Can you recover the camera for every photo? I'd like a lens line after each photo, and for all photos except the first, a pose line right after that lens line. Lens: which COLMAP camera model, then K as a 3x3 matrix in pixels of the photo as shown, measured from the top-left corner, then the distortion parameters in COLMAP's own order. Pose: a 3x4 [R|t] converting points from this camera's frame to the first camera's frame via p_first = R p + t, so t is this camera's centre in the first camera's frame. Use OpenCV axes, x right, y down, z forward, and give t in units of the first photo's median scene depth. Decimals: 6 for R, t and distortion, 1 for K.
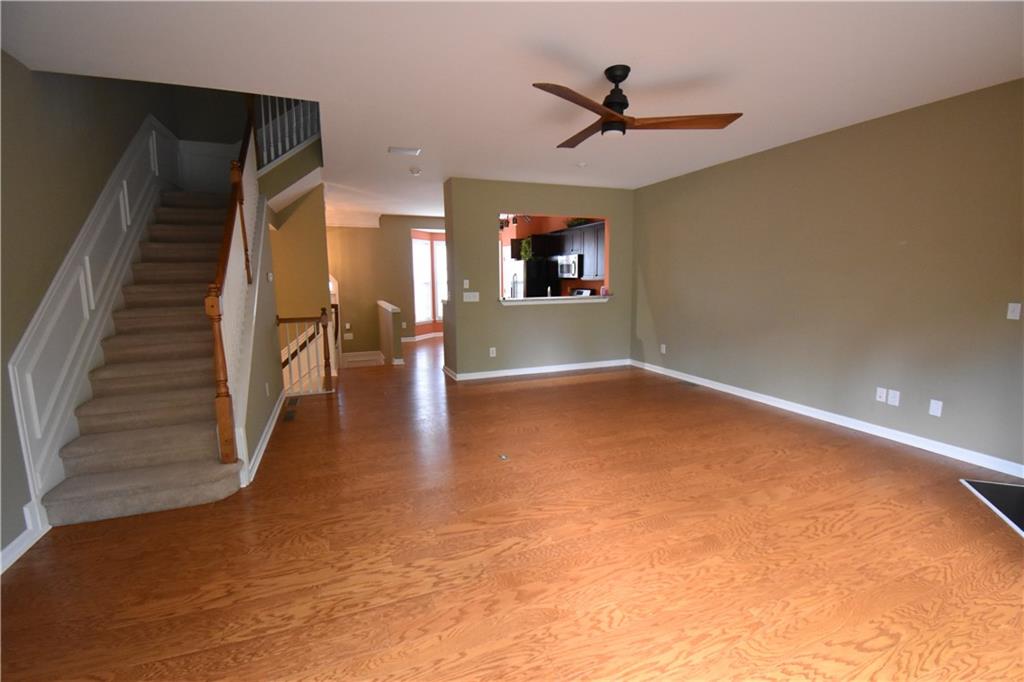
lens RADIAL K [[468.6, 0, 499.1], [0, 468.6, 327.2], [0, 0, 1]] dist [-0.002735, -0.010838]
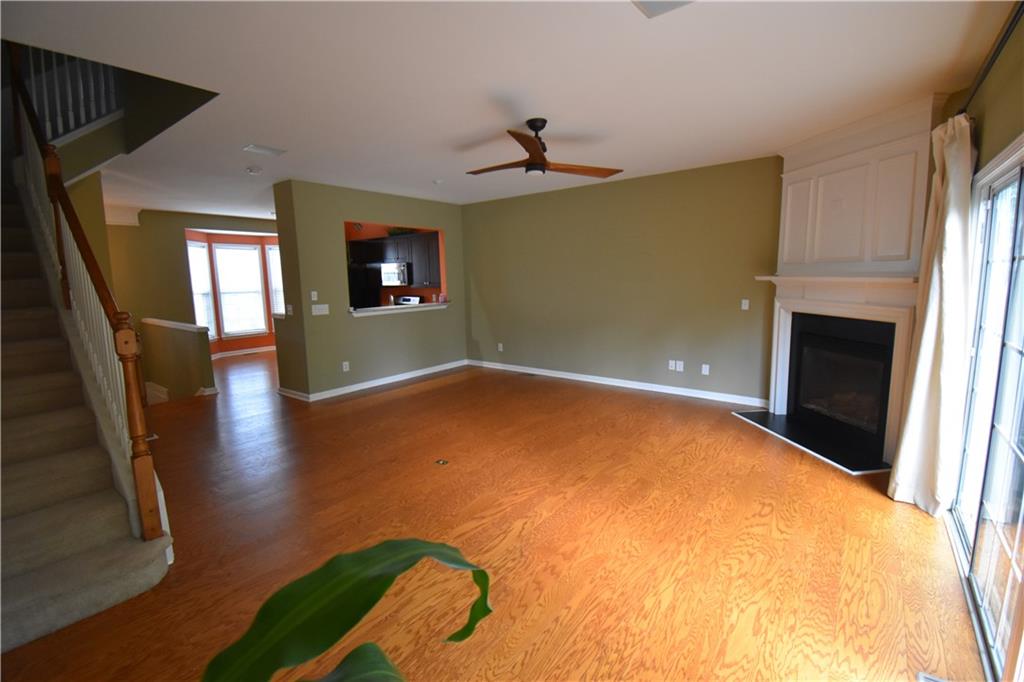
lens RADIAL K [[468.6, 0, 521.0], [0, 468.6, 323.3], [0, 0, 1]] dist [-0.002735, -0.010838]
pose [[0.851041, -0.061038, 0.521539, -0.447076], [0.068031, 0.997667, 0.005749, -0.033648], [-0.520673, 0.030588, 0.853208, -0.002221]]
